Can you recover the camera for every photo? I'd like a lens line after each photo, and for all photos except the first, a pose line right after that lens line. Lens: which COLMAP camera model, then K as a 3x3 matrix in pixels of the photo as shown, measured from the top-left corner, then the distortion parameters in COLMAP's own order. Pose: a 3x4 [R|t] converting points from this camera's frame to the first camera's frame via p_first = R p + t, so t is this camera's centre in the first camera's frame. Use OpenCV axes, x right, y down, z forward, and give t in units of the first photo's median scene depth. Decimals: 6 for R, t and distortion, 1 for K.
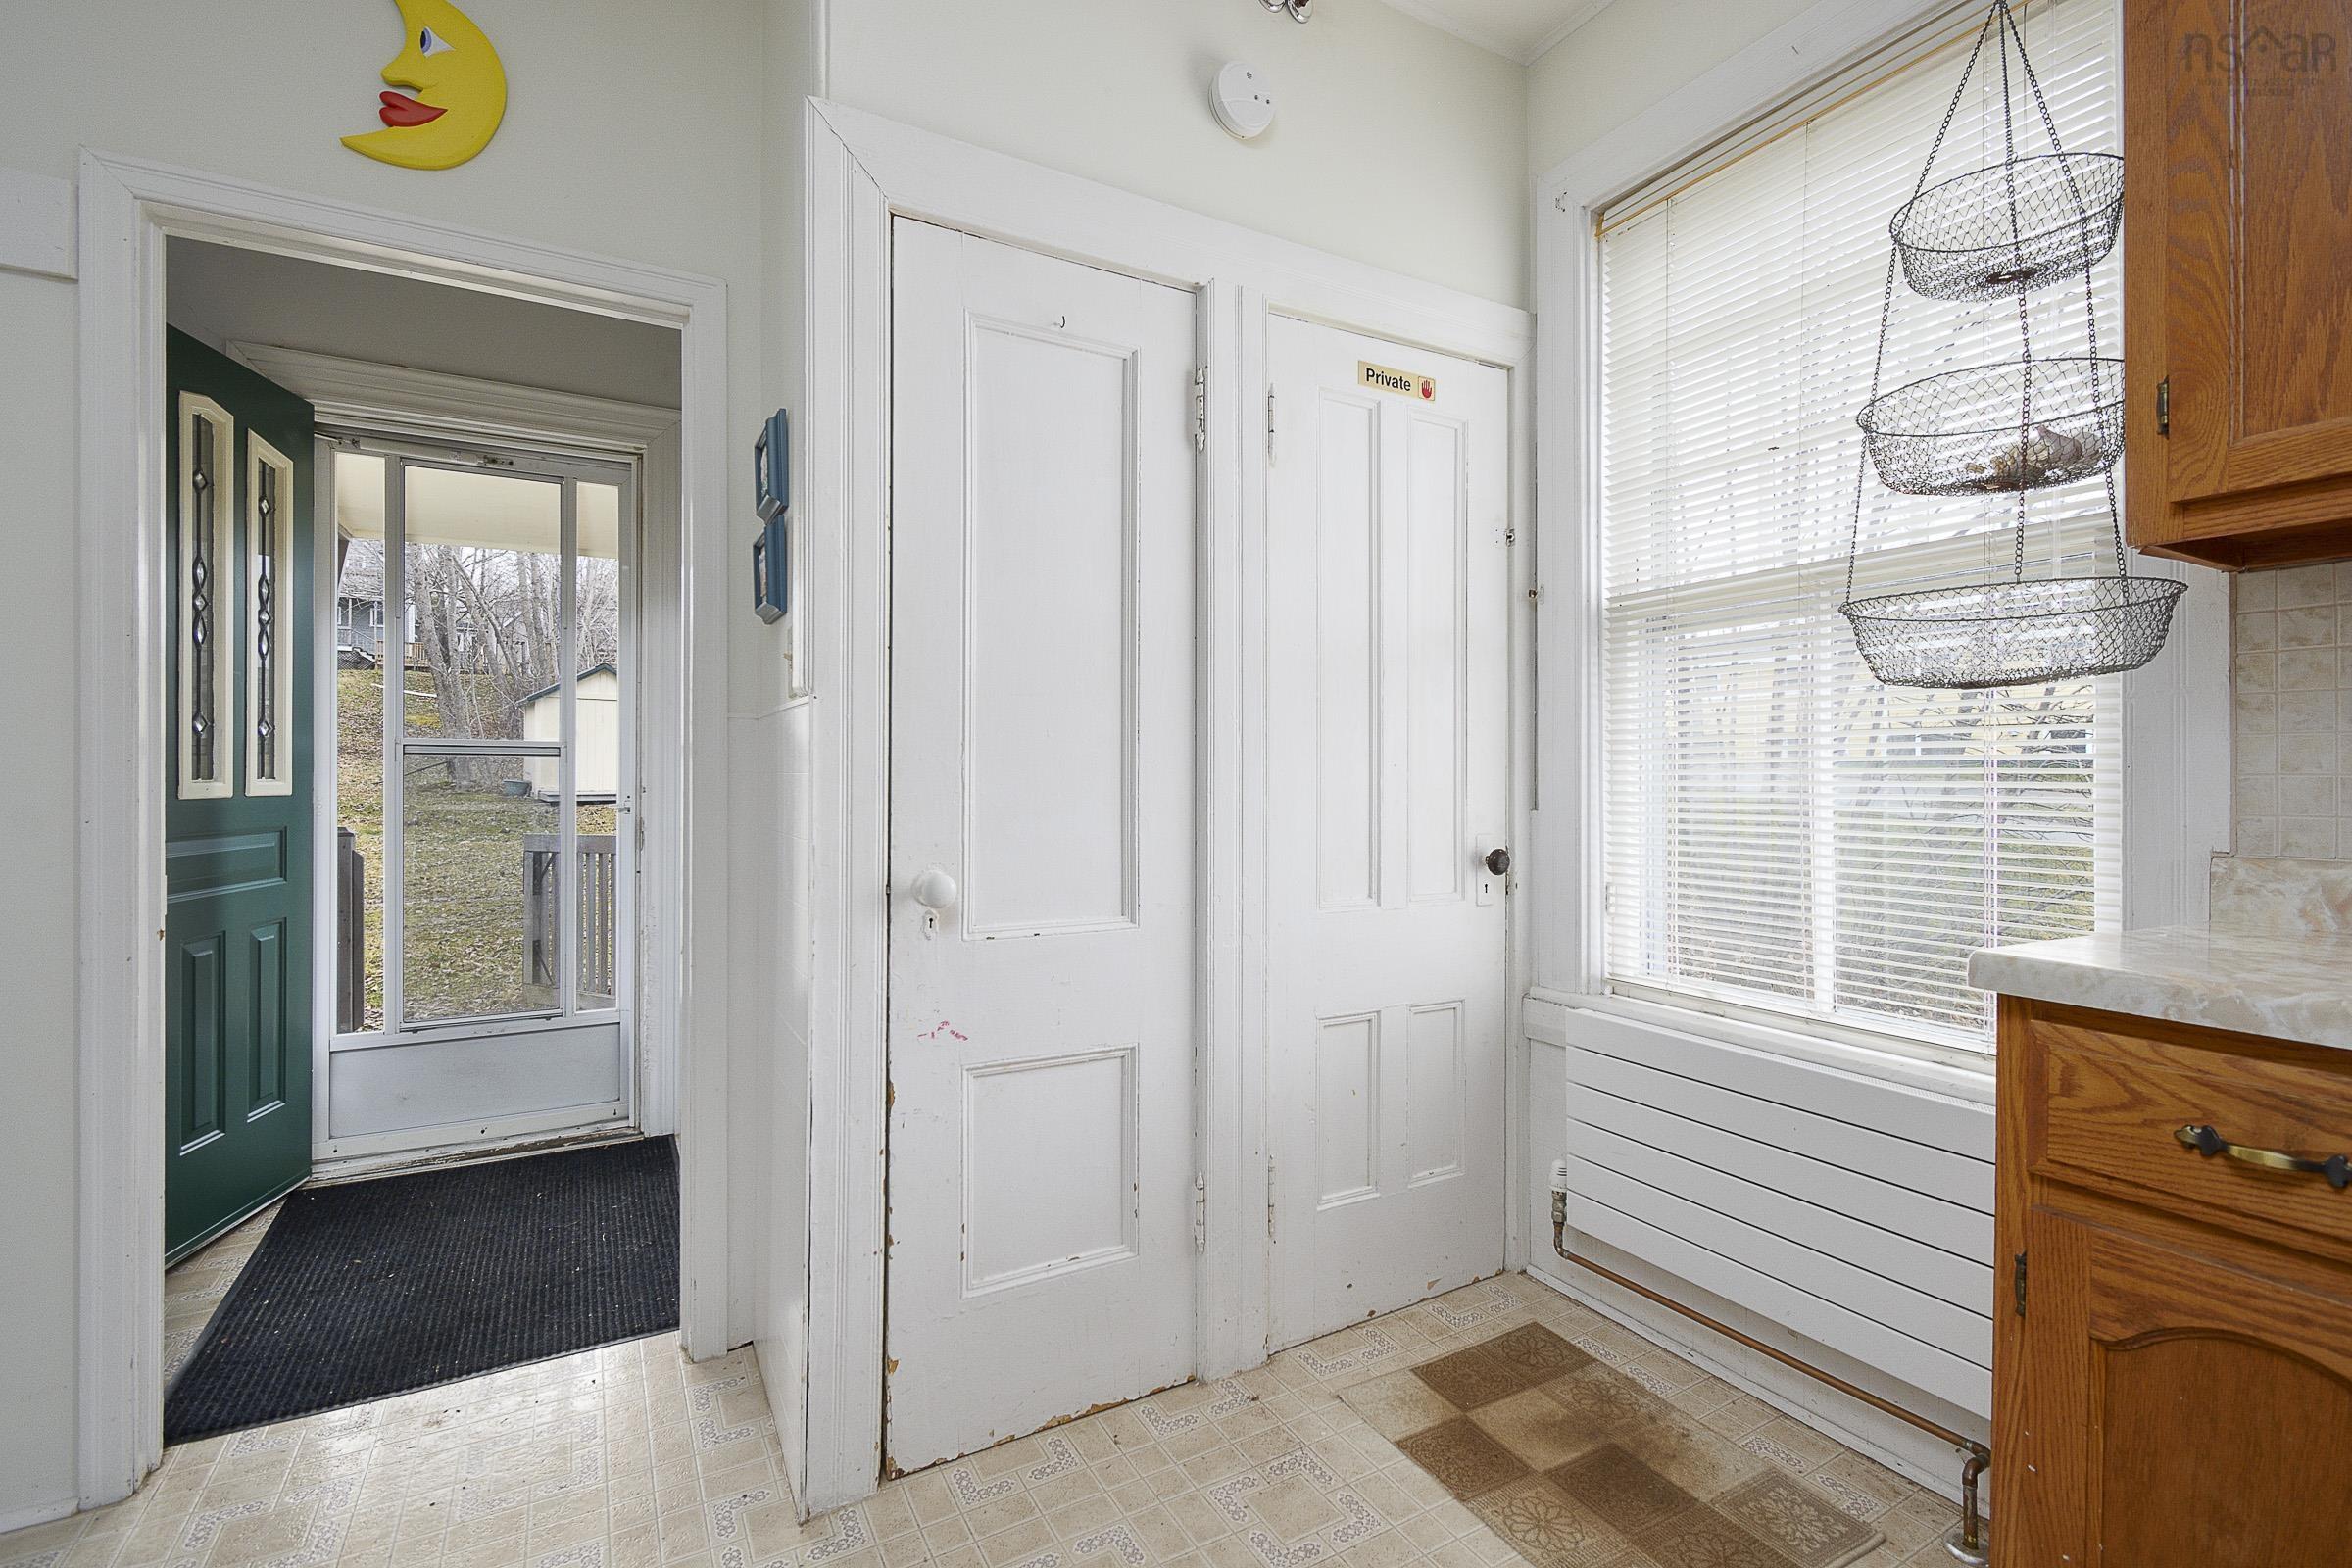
lens RADIAL K [[1037.6, 0, 1176.0], [0, 1037.6, 784.0], [0, 0, 1]] dist [0.000884, 0.000140]
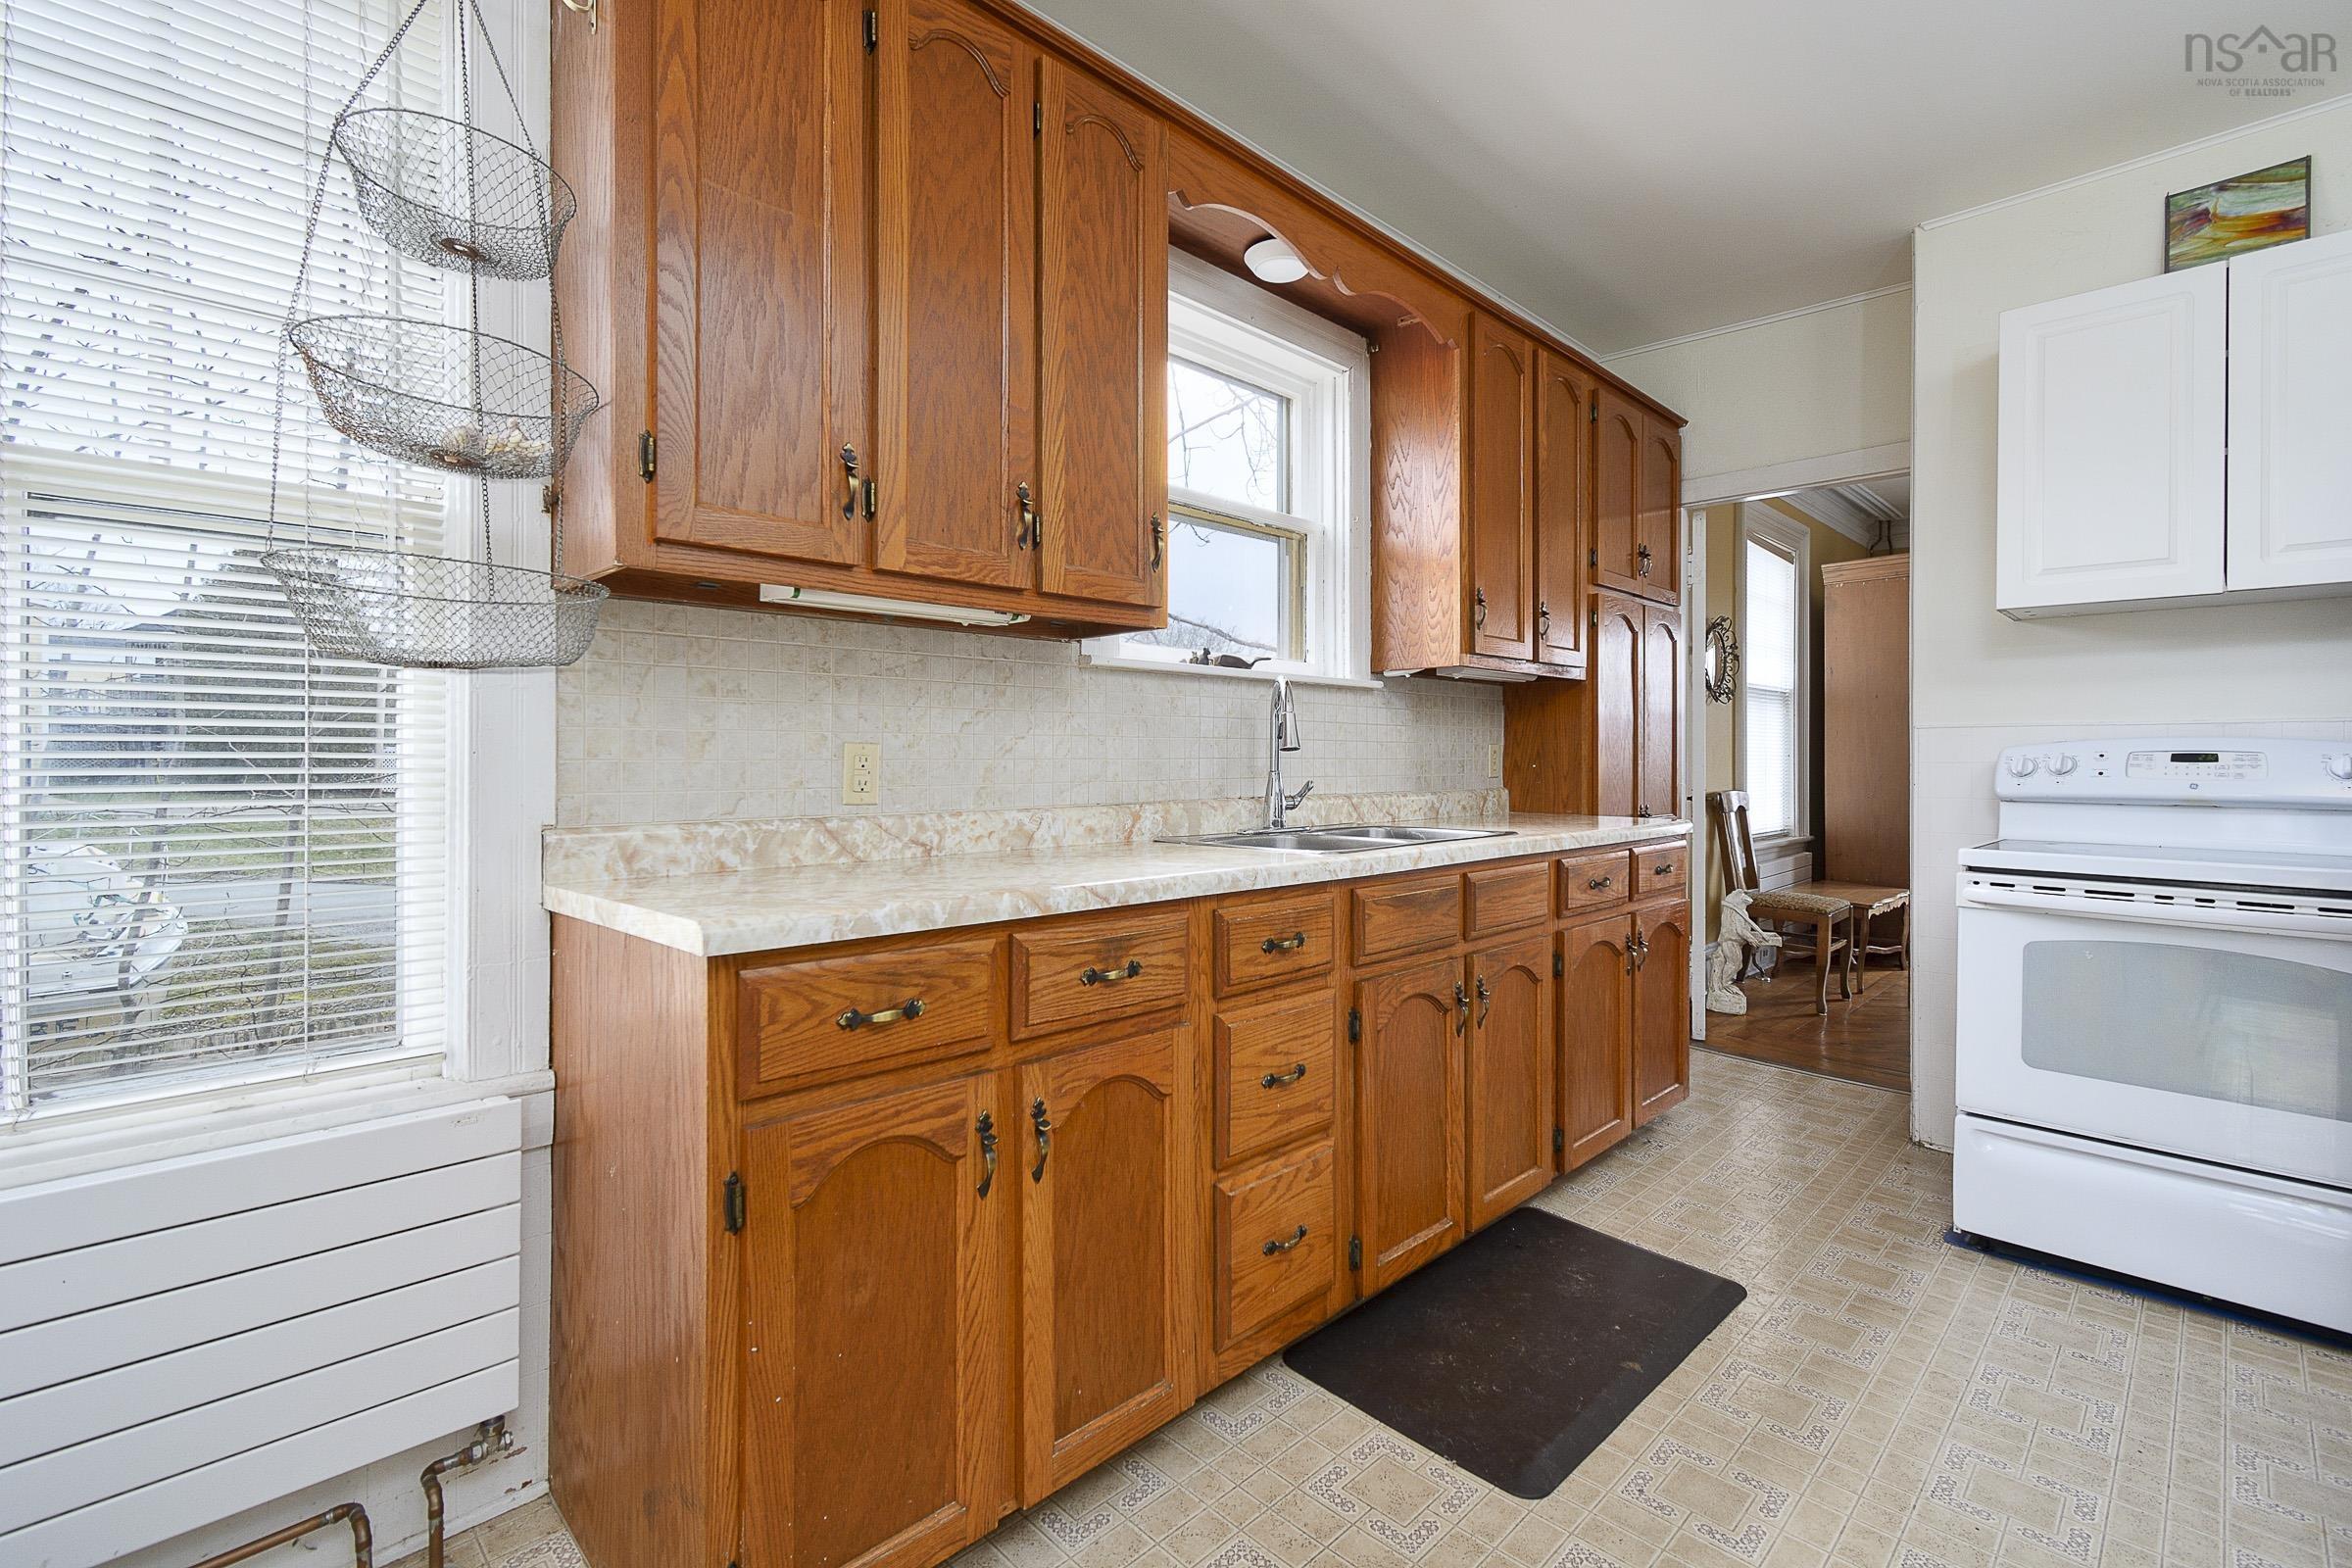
lens RADIAL K [[1047.7, 0, 1173.9], [0, 1047.7, 758.4], [0, 0, 1]] dist [0.000153, -0.000137]
pose [[-0.264512, -0.002424, 0.964379, -0.386849], [0.007592, 0.999961, 0.004596, -0.012507], [-0.964352, 0.008538, -0.264484, 0.733596]]
